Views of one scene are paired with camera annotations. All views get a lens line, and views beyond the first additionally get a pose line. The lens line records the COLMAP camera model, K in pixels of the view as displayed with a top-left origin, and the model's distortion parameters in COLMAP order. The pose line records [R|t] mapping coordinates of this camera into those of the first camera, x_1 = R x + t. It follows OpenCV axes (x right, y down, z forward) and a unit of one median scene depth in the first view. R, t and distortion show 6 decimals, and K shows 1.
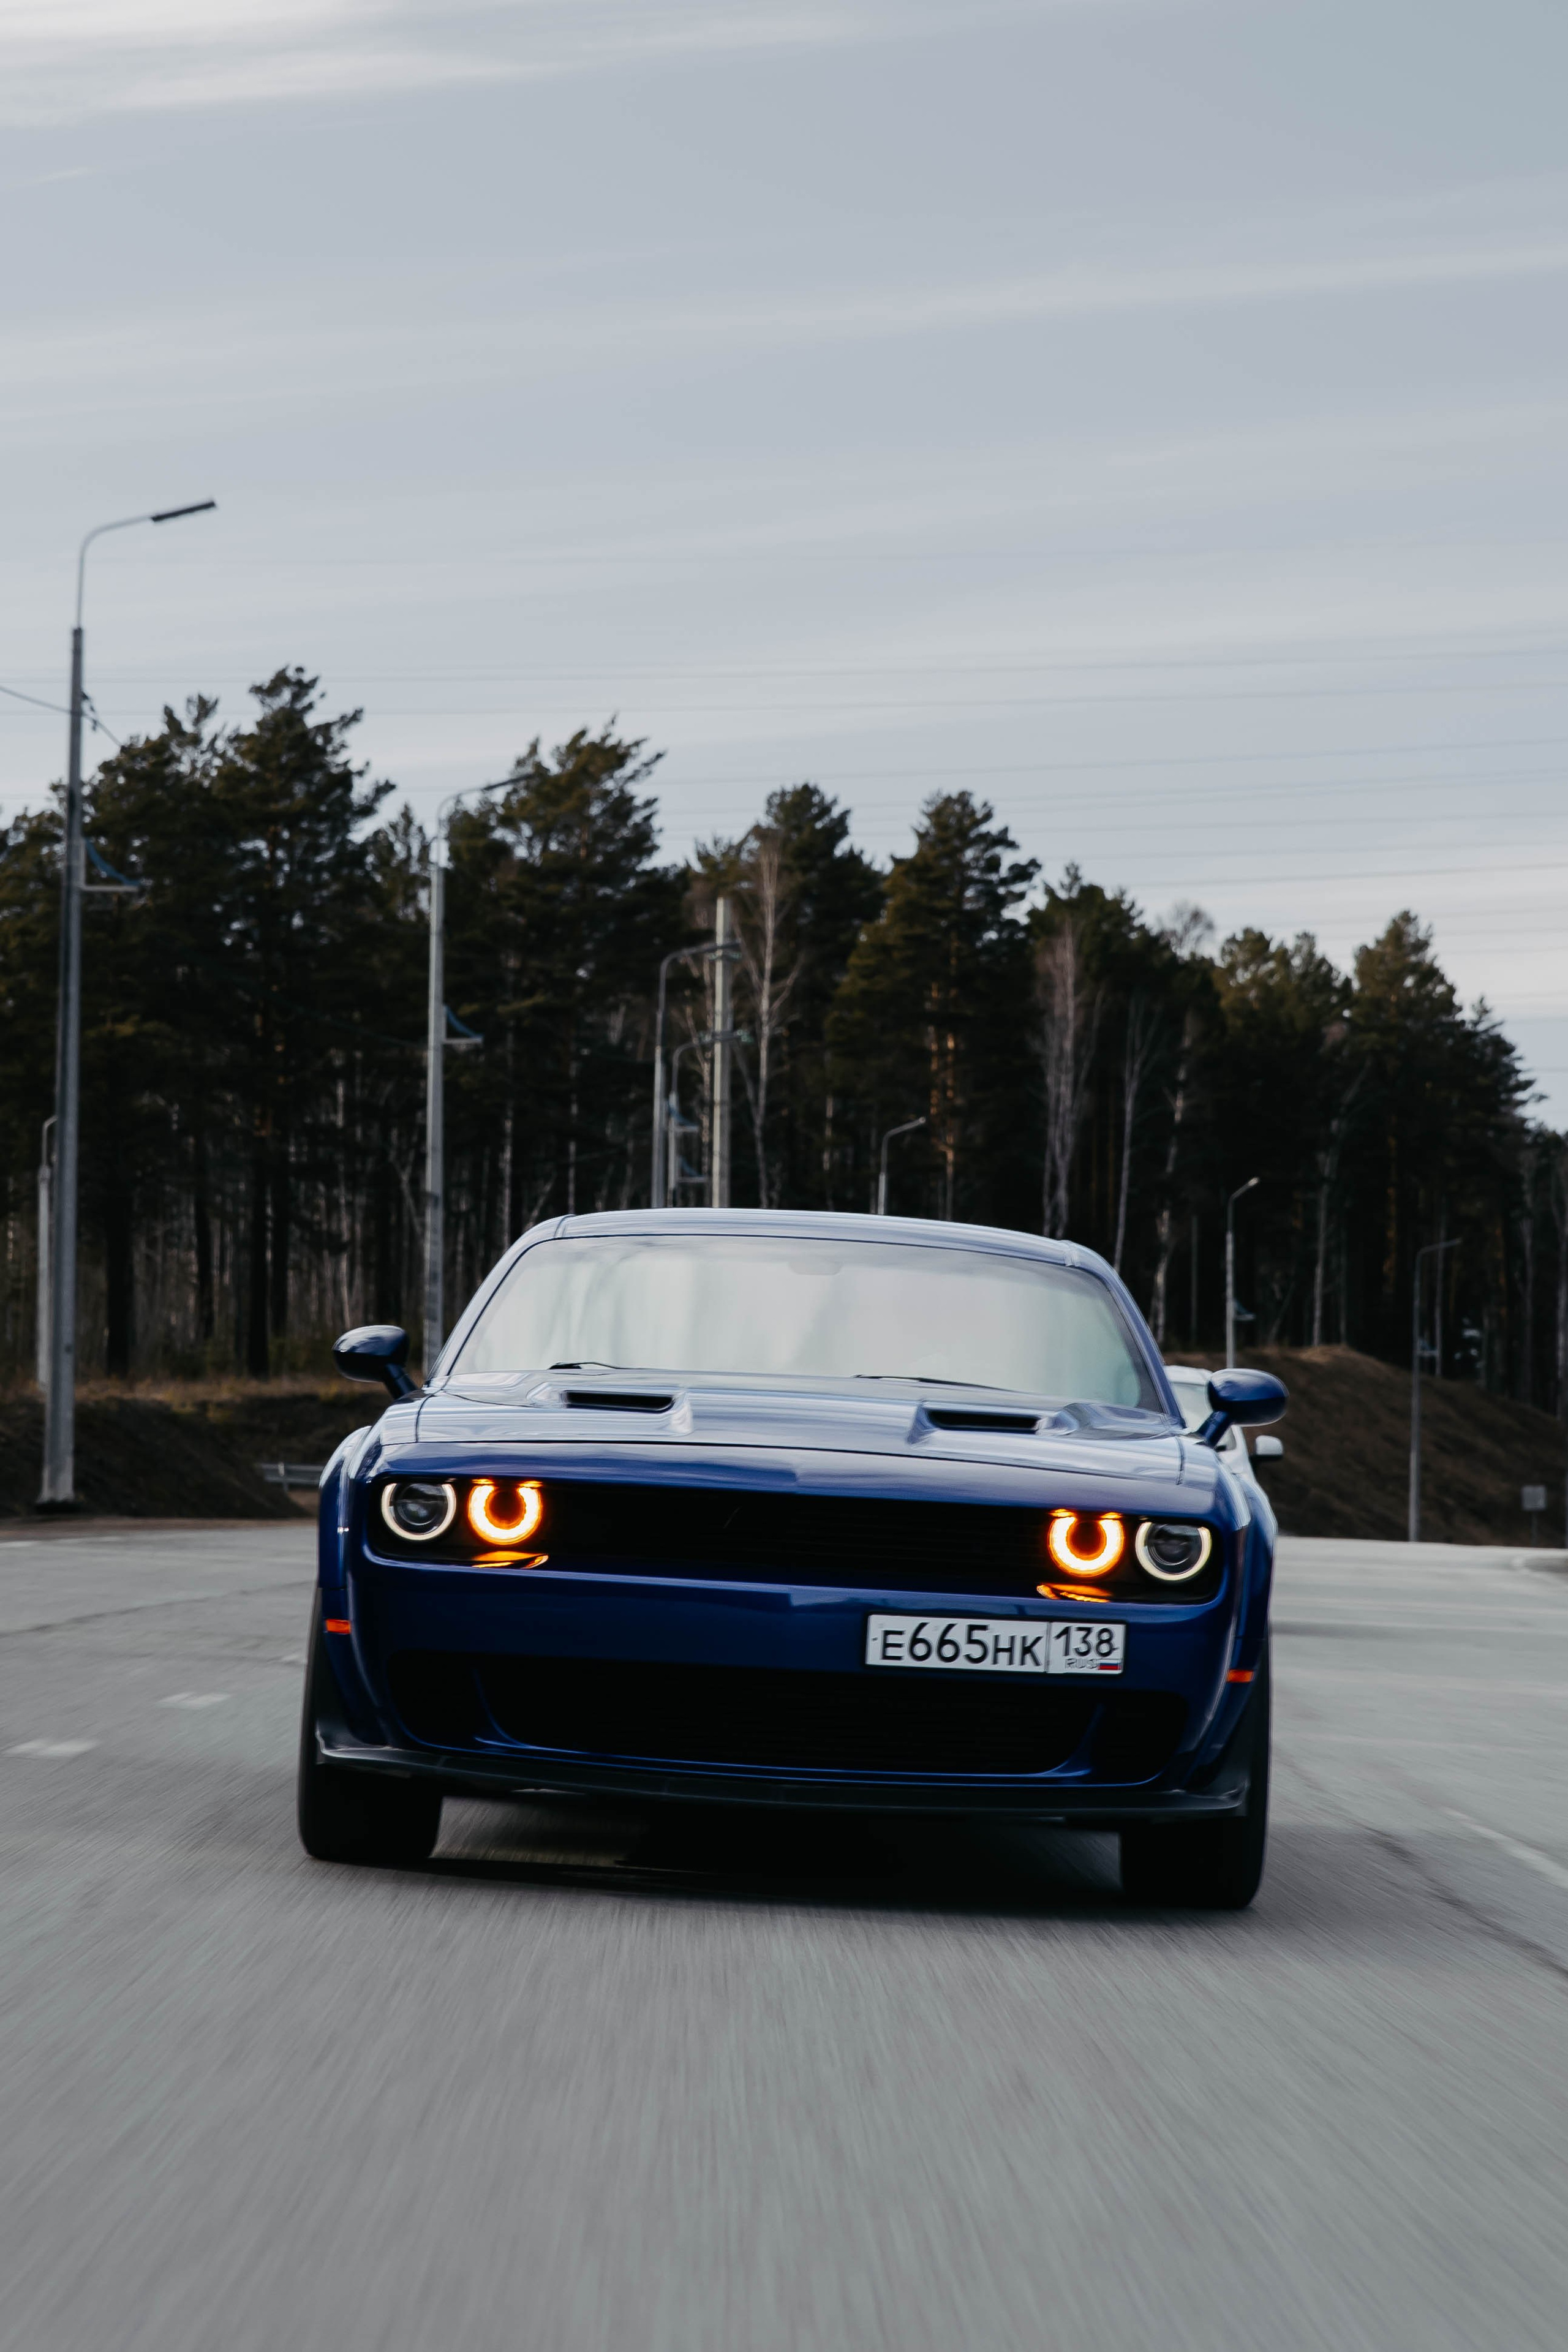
lens RADIAL K [[6330.8, 0, 784.0], [0, 6330.8, 1176.0], [0, 0, 1]] dist [-0.073240, 0.080599]
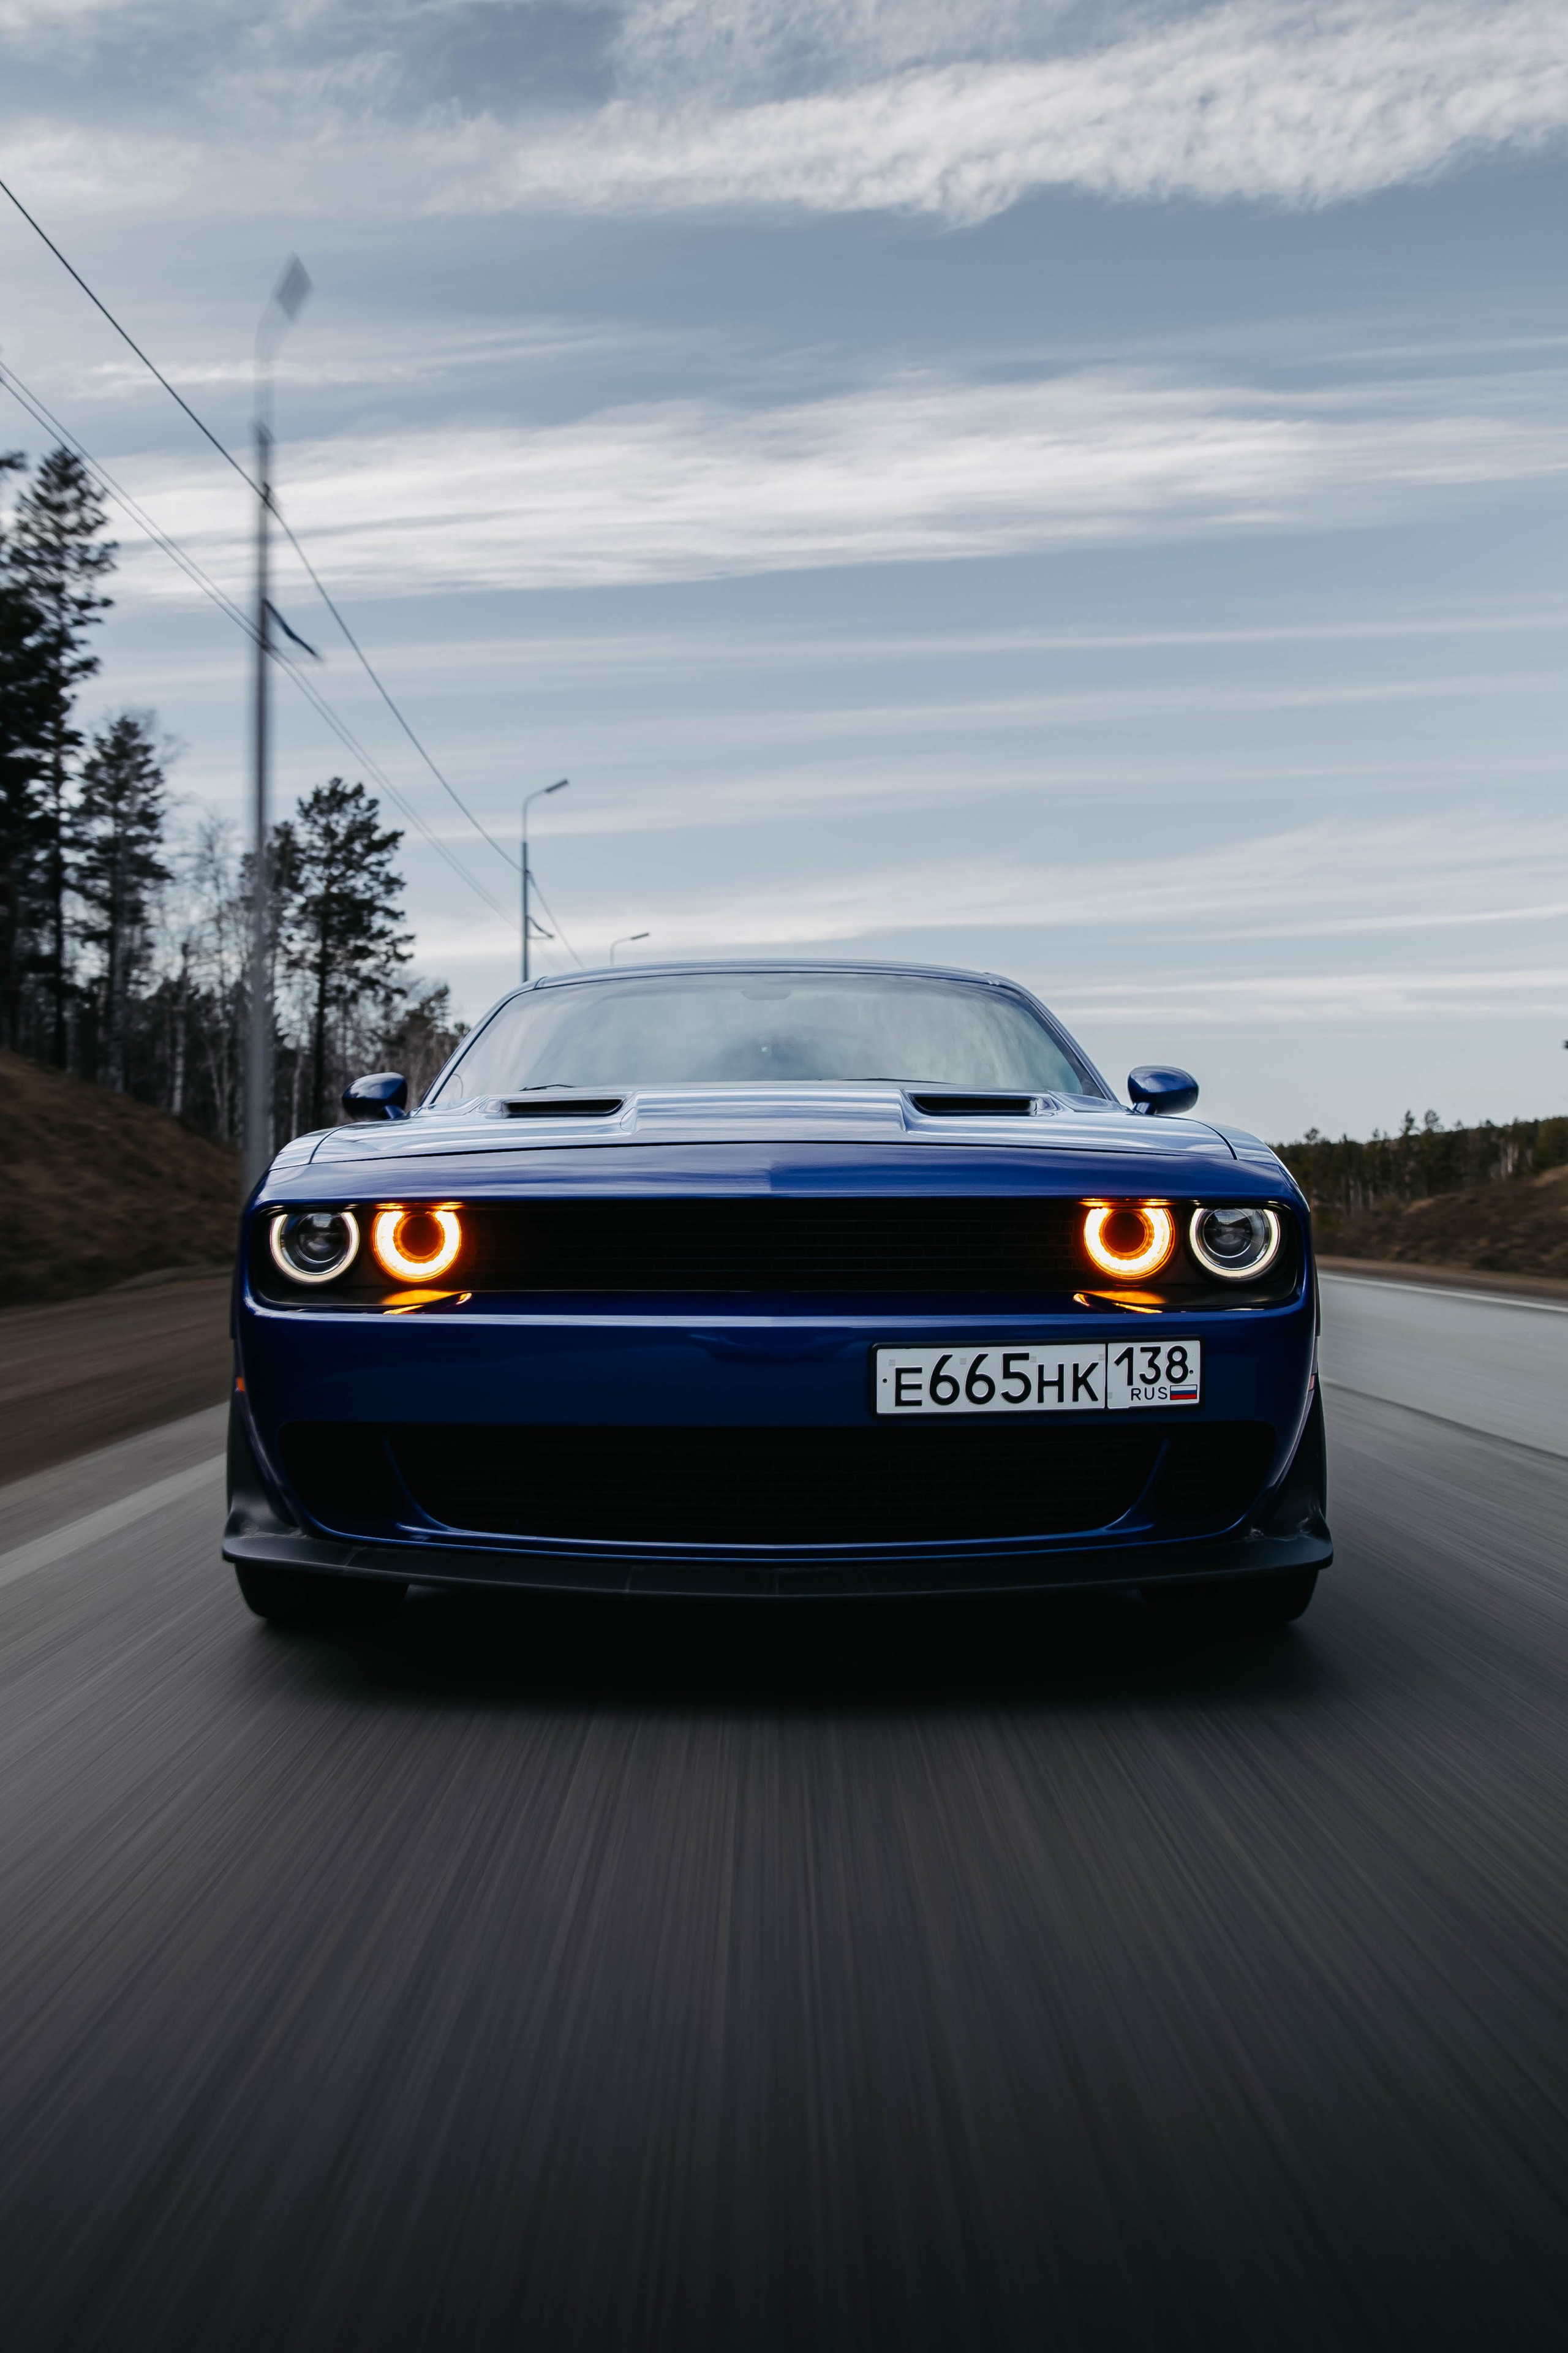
lens RADIAL K [[2055.0, 0, 680.3], [0, 2055.0, 1044.1], [0, 0, 1]] dist [0.002442, -0.000116]
pose [[0.997852, -0.062468, -0.019714, -0.003045], [0.061884, 0.997663, -0.028947, 0.037752], [0.021476, 0.027665, 0.999387, 0.743637]]
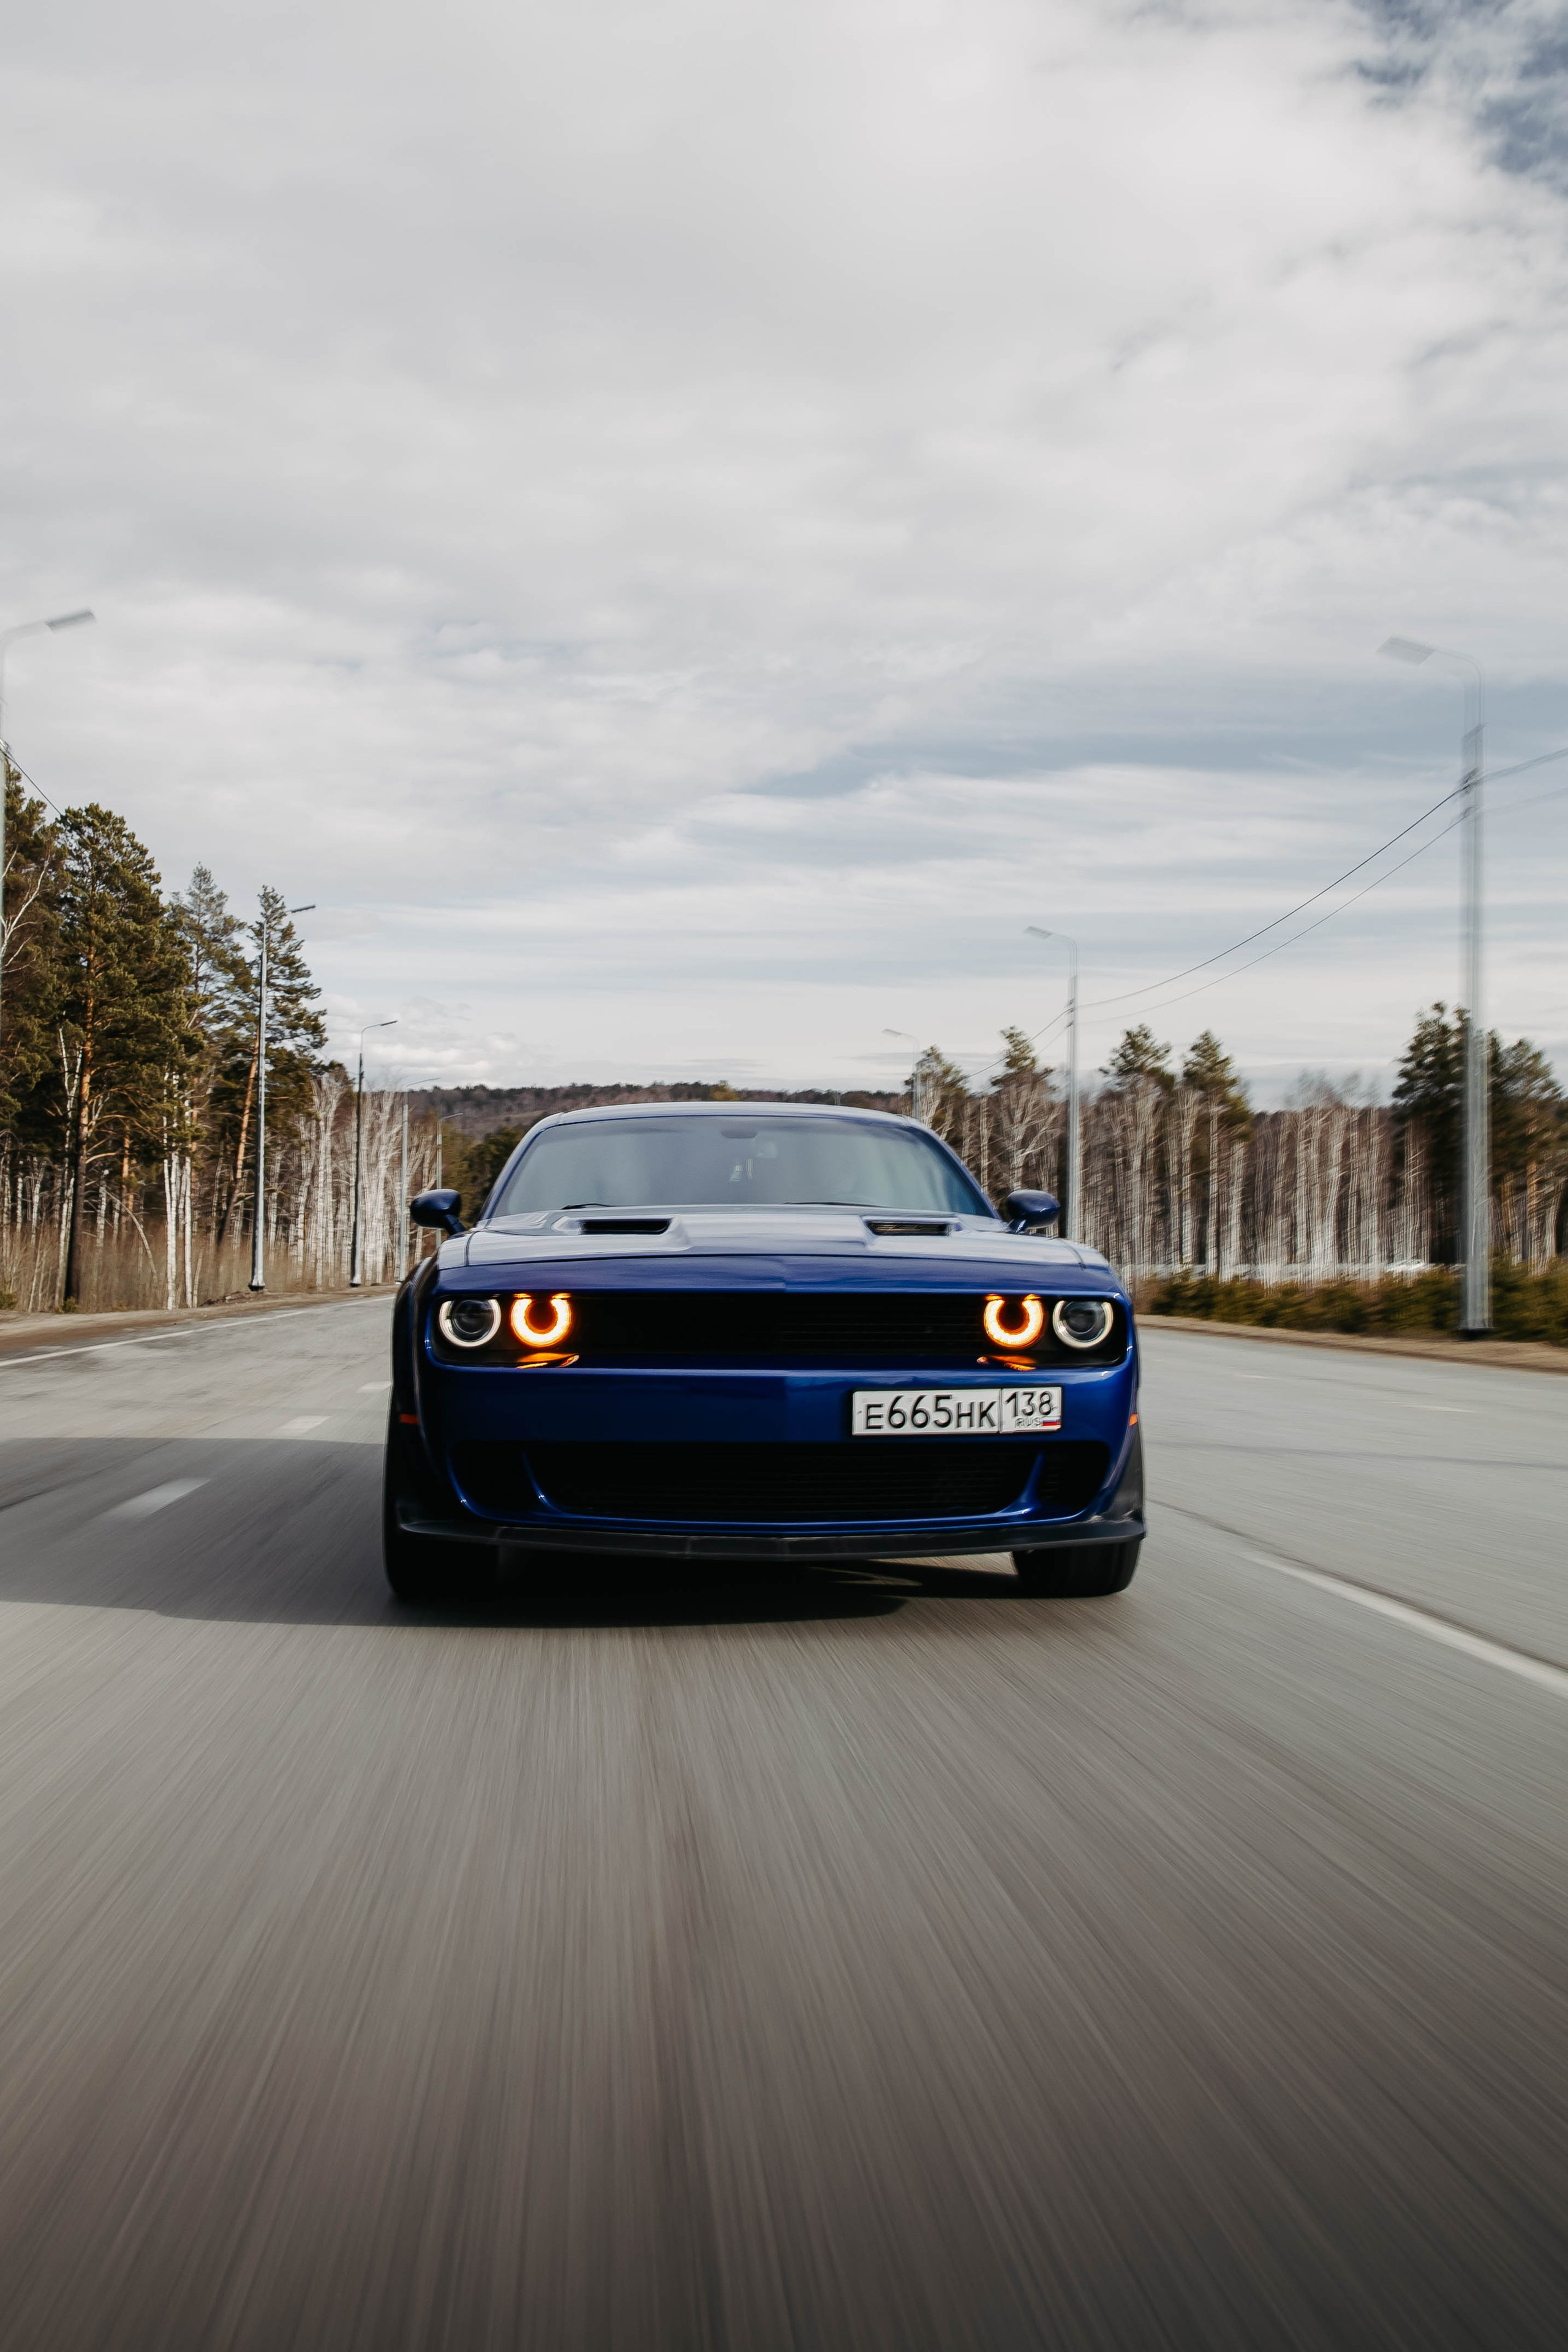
lens RADIAL K [[2090.0, 0, 713.2], [0, 2090.0, 985.5], [0, 0, 1]] dist [-0.002939, 0.000186]
pose [[0.997089, -0.043540, 0.062586, -0.033938], [0.049151, 0.994629, -0.091094, 0.027608], [-0.058284, 0.093905, 0.993874, 0.599997]]
